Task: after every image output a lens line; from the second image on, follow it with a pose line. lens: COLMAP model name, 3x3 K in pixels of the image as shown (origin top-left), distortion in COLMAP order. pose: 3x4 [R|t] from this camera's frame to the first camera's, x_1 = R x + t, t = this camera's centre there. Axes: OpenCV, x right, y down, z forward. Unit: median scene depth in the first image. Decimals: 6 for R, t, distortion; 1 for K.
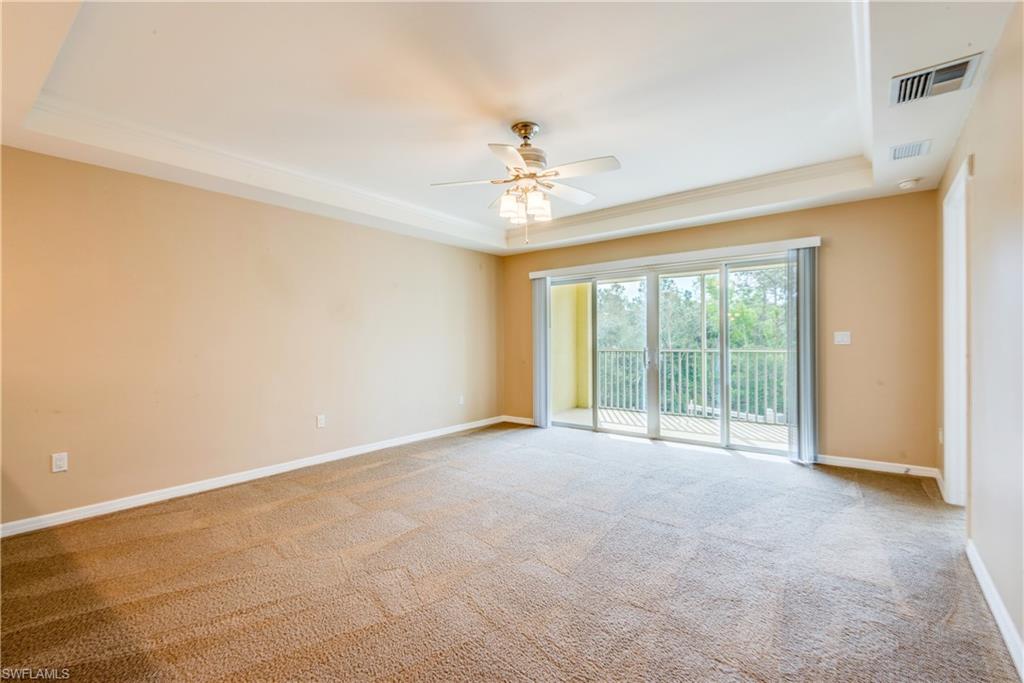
lens RADIAL K [[460.3, 0, 510.9], [0, 460.3, 342.0], [0, 0, 1]] dist [0.038620, -0.020693]
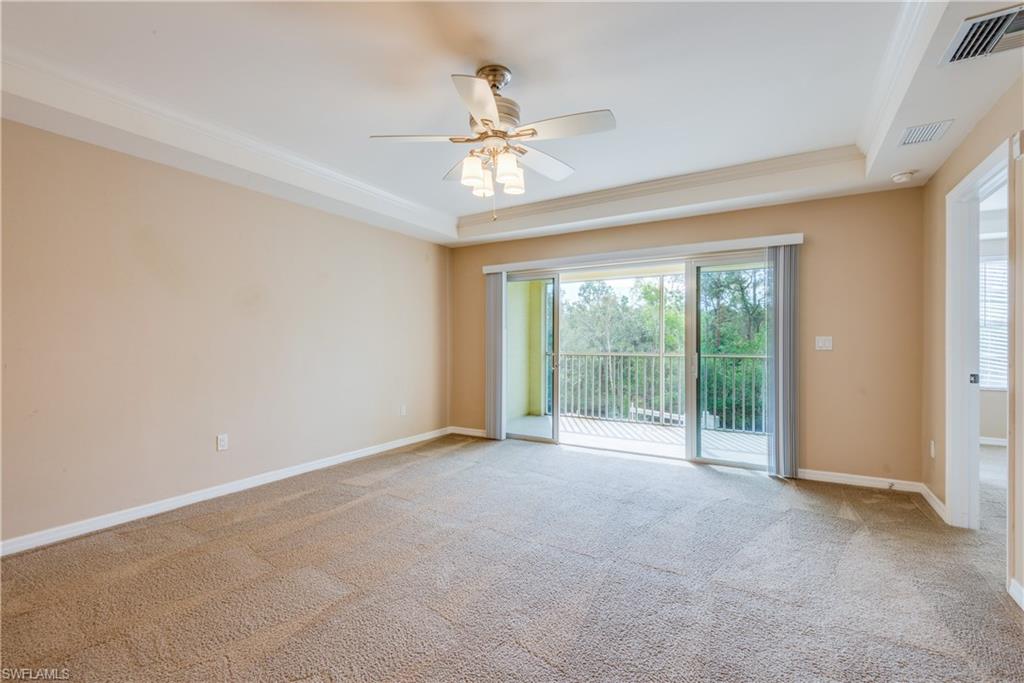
lens RADIAL K [[460.3, 0, 510.9], [0, 460.3, 342.0], [0, 0, 1]] dist [0.038620, -0.020693]
pose [[0.991683, 0.009887, 0.128327, -0.032956], [-0.009239, 0.999941, -0.005640, 0.000406], [-0.128376, 0.004408, 0.991716, 0.181916]]
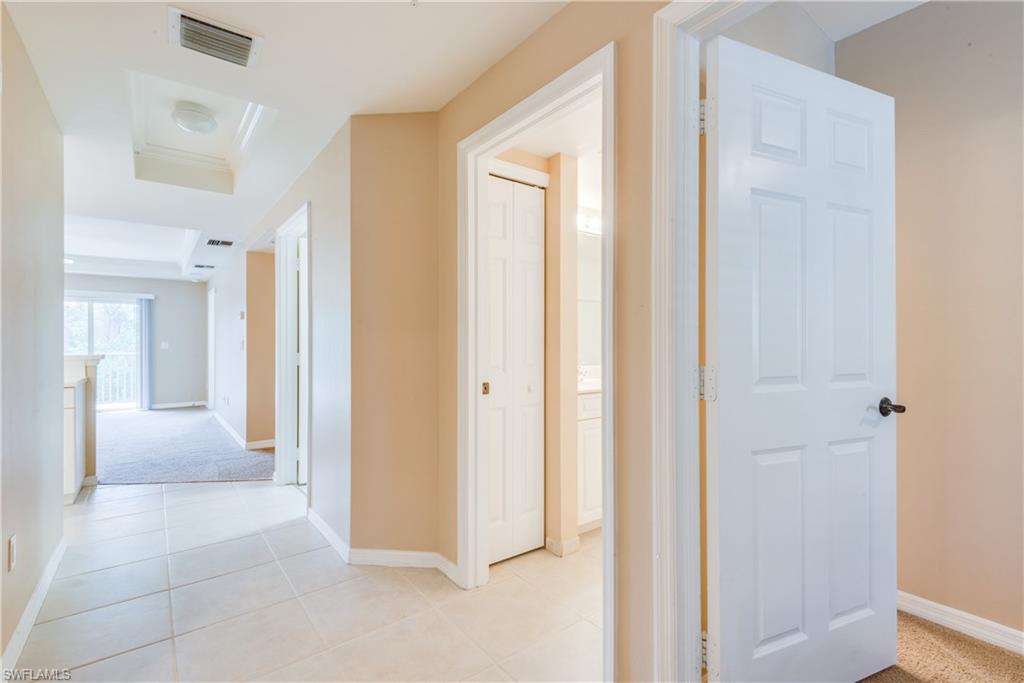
lens RADIAL K [[460.3, 0, 510.9], [0, 460.3, 342.0], [0, 0, 1]] dist [0.038620, -0.020693]
pose [[0.251862, 0.011935, 0.967689, -1.026698], [0.003904, 0.999903, -0.013349, 0.011654], [-0.967755, 0.007140, 0.251792, -1.137250]]
